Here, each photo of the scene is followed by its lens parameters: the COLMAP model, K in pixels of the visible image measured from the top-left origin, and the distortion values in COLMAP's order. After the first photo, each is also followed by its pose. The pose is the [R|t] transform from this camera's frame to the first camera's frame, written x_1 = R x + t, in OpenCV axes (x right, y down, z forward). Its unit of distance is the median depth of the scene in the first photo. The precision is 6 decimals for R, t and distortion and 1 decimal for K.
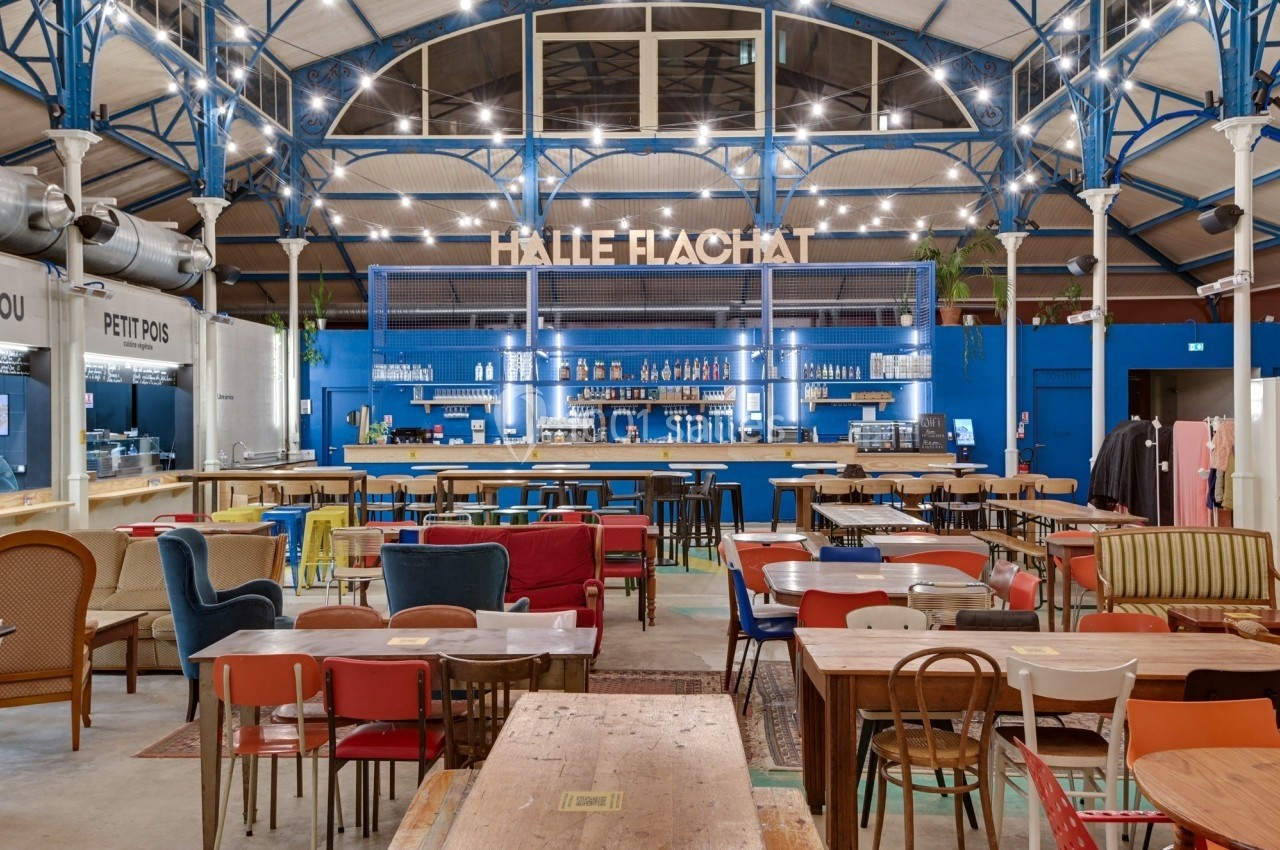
lens RADIAL K [[1259.3, 0, 626.2], [0, 1259.3, 417.4], [0, 0, 1]] dist [0.098687, -0.018955]
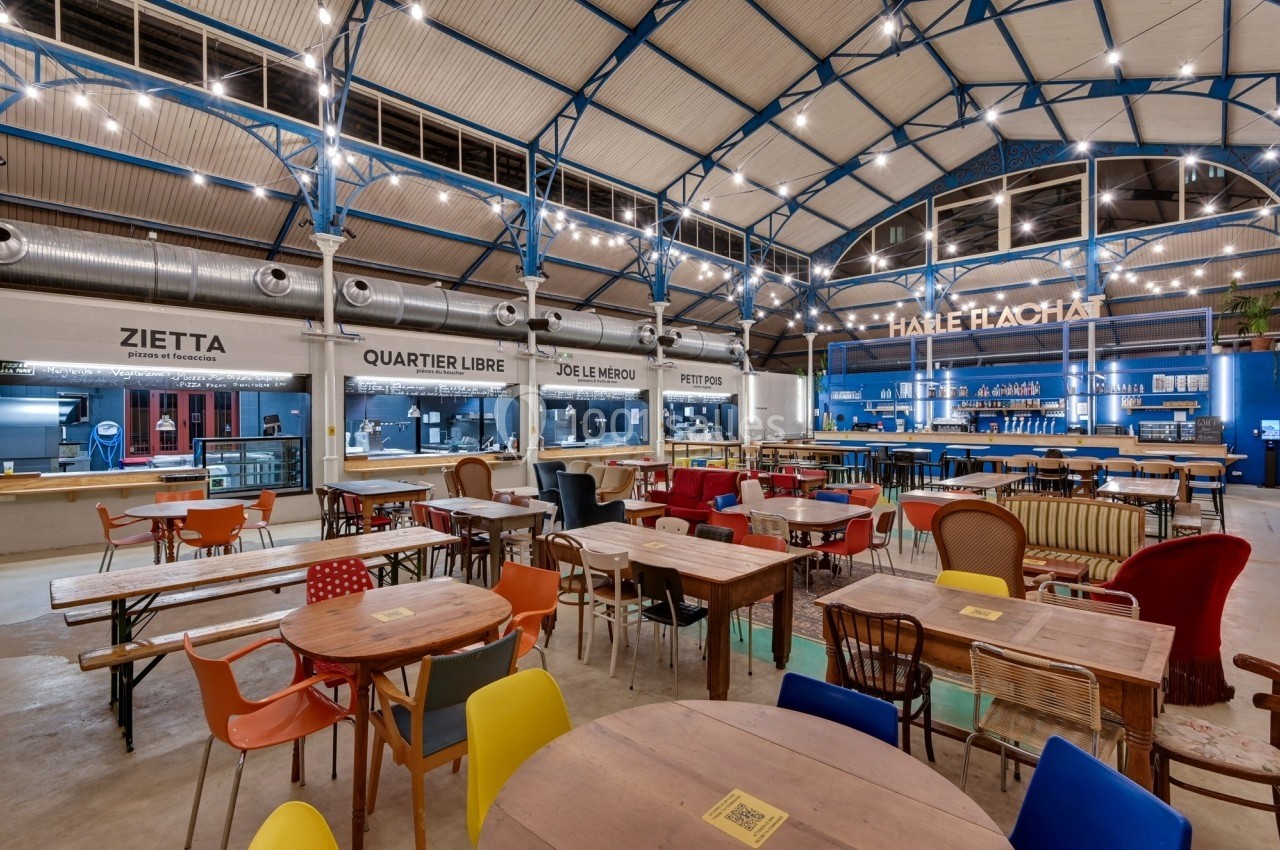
lens RADIAL K [[600.9, 0, 645.1], [0, 600.9, 421.5], [0, 0, 1]] dist [0.018012, -0.009676]
pose [[0.739913, 0.006661, -0.672670, 0.263886], [-0.002271, 0.999970, 0.007404, -0.000722], [0.672699, -0.003951, 0.739906, 0.096257]]
